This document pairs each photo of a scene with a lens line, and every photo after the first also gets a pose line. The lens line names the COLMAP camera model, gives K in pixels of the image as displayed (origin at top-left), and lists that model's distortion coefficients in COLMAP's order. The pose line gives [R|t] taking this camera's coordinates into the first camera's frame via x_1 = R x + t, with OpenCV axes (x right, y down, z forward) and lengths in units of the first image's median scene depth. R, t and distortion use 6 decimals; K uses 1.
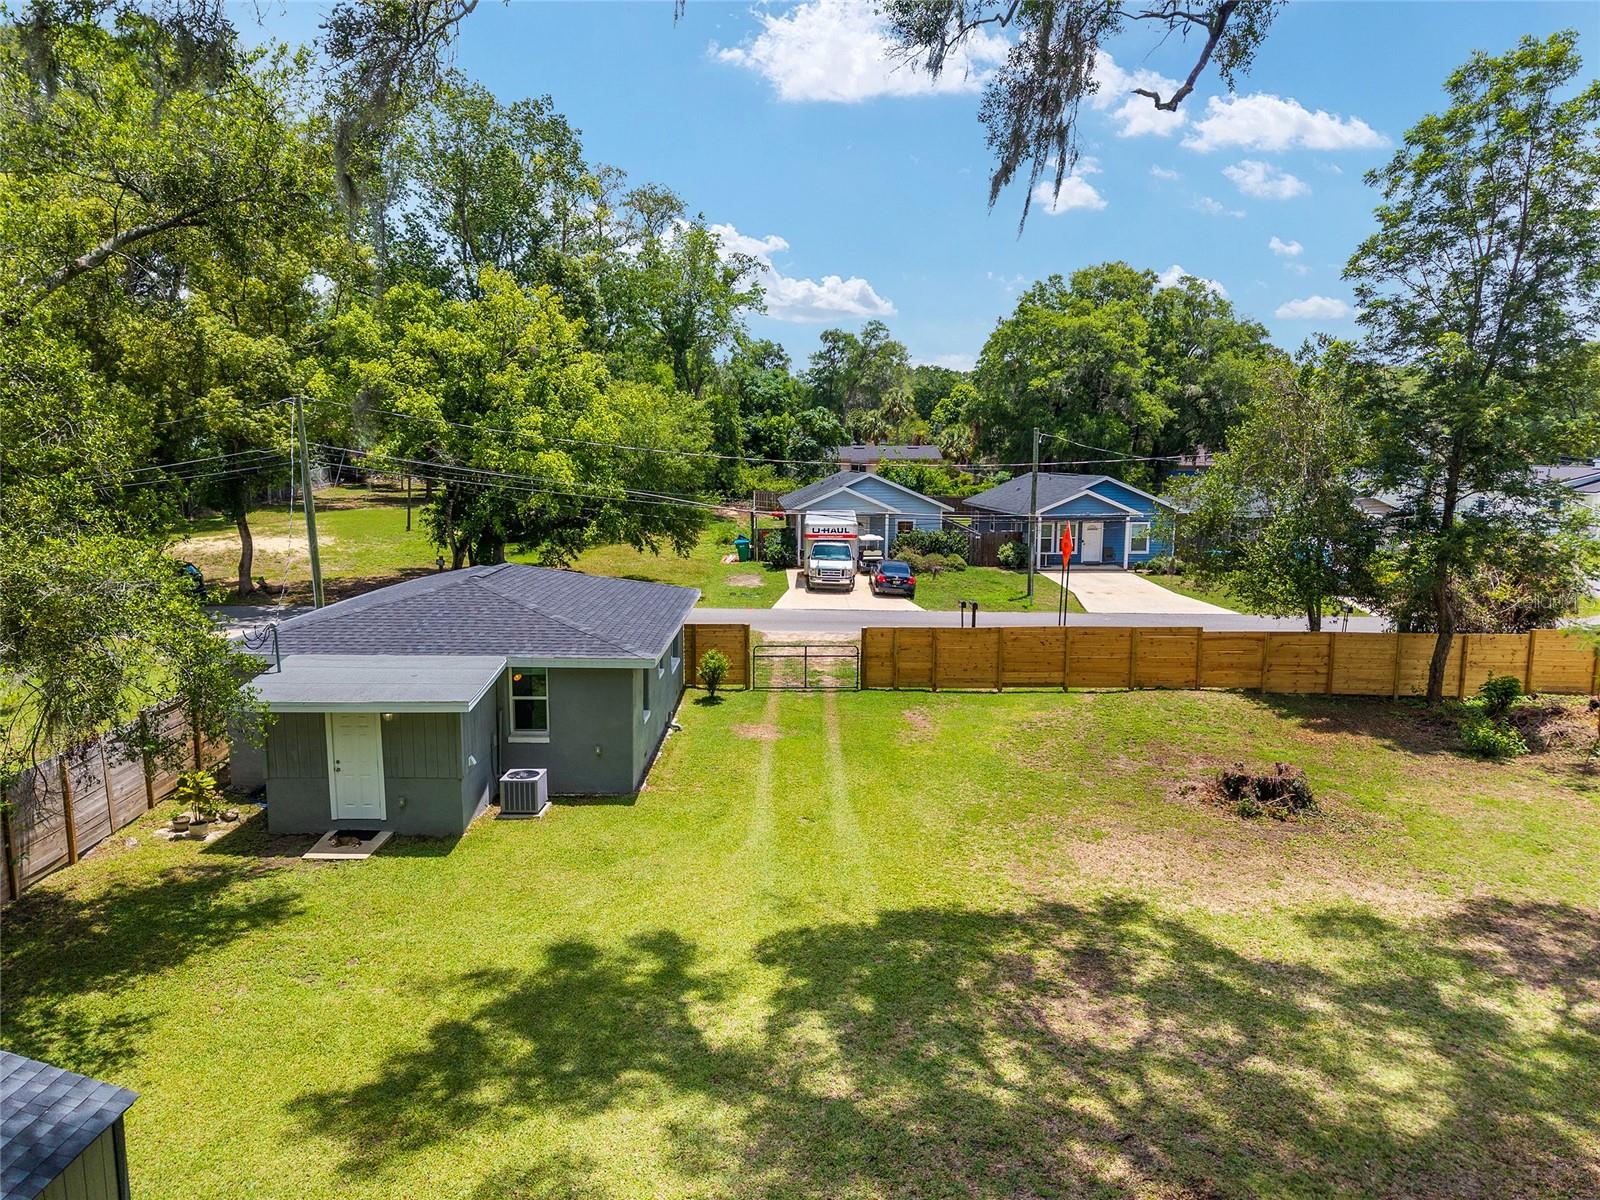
lens RADIAL K [[1078.6, 0, 799.3], [0, 1078.6, 600.9], [0, 0, 1]] dist [0.024729, -0.029648]
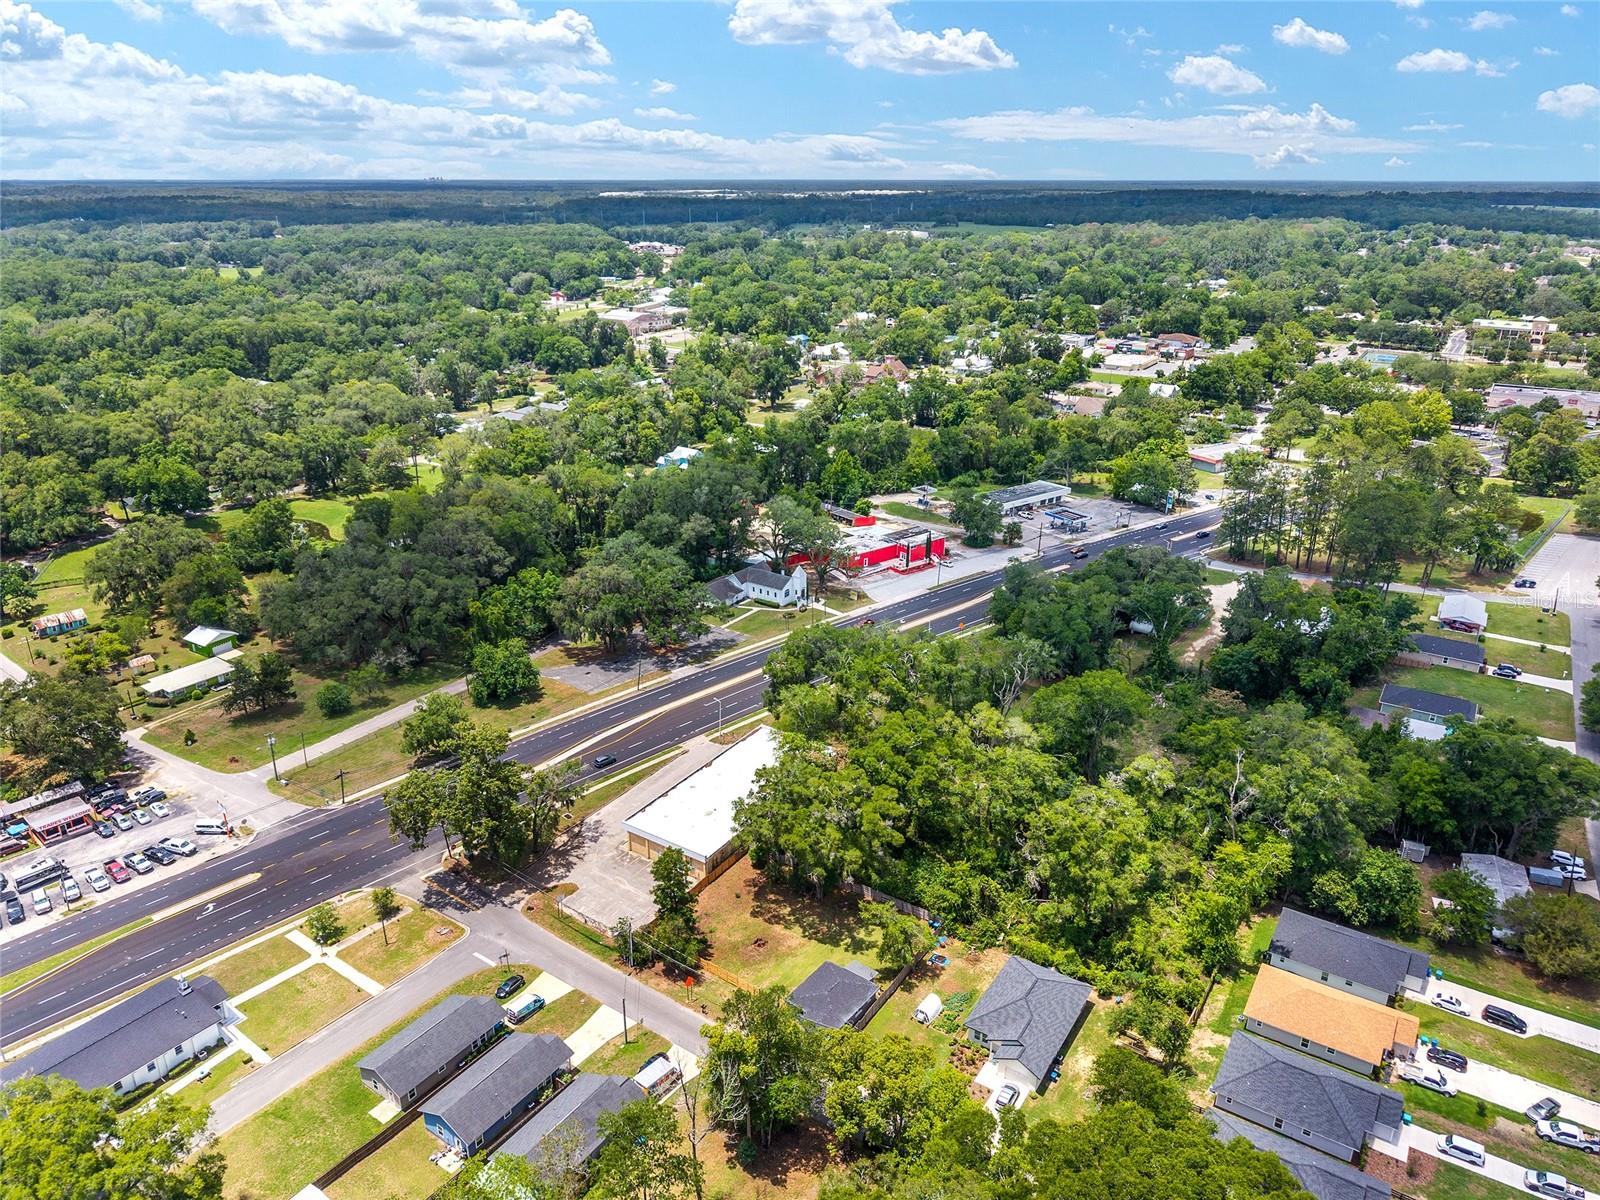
lens RADIAL K [[1106.7, 0, 774.7], [0, 1106.7, 600.5], [0, 0, 1]] dist [0.062136, -0.090512]
pose [[-0.789090, -0.227408, 0.570633, -3.971105], [0.089865, 0.876220, 0.473459, -6.265831], [-0.607668, 0.424882, -0.670980, 5.768294]]
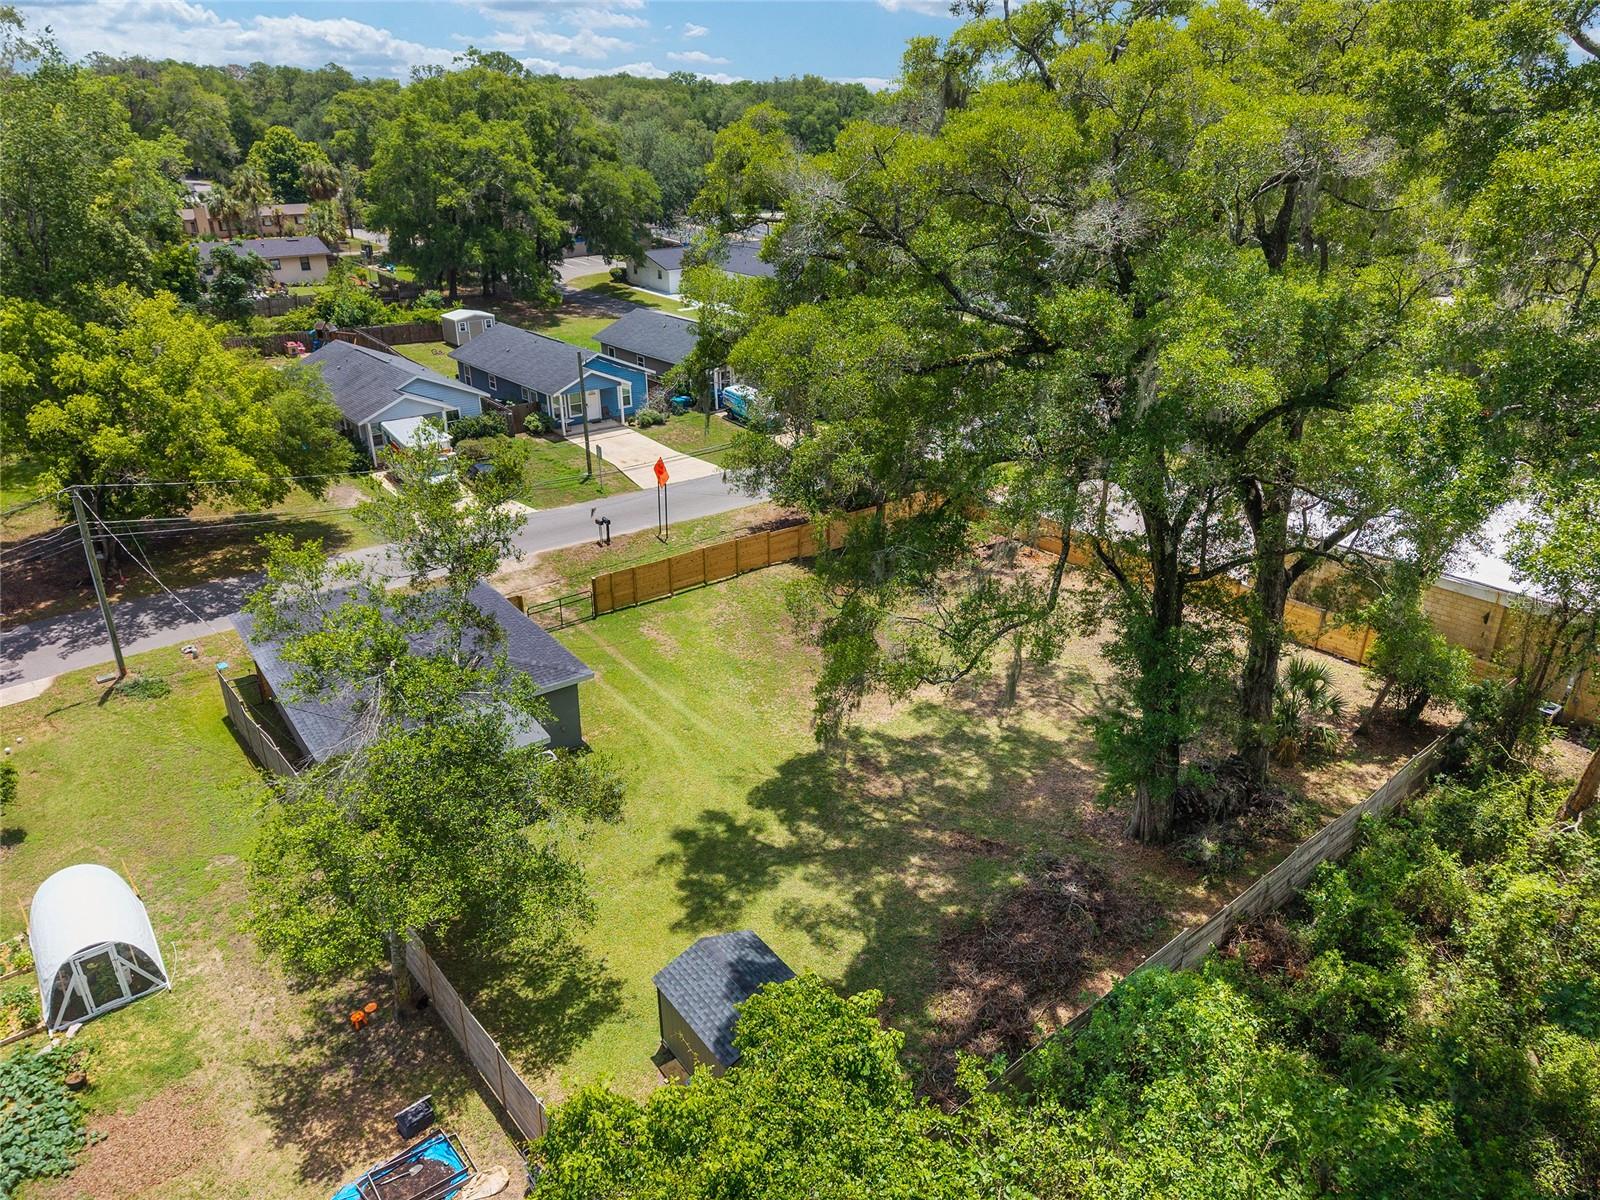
lens RADIAL K [[1051.4, 0, 800.0], [0, 1051.4, 600.0], [0, 0, 1]] dist [0.093603, -0.152383]
pose [[0.802544, -0.251367, 0.541053, -0.840745], [0.085777, 0.946098, 0.312314, -0.624241], [-0.590395, -0.204236, 0.780847, -0.588475]]
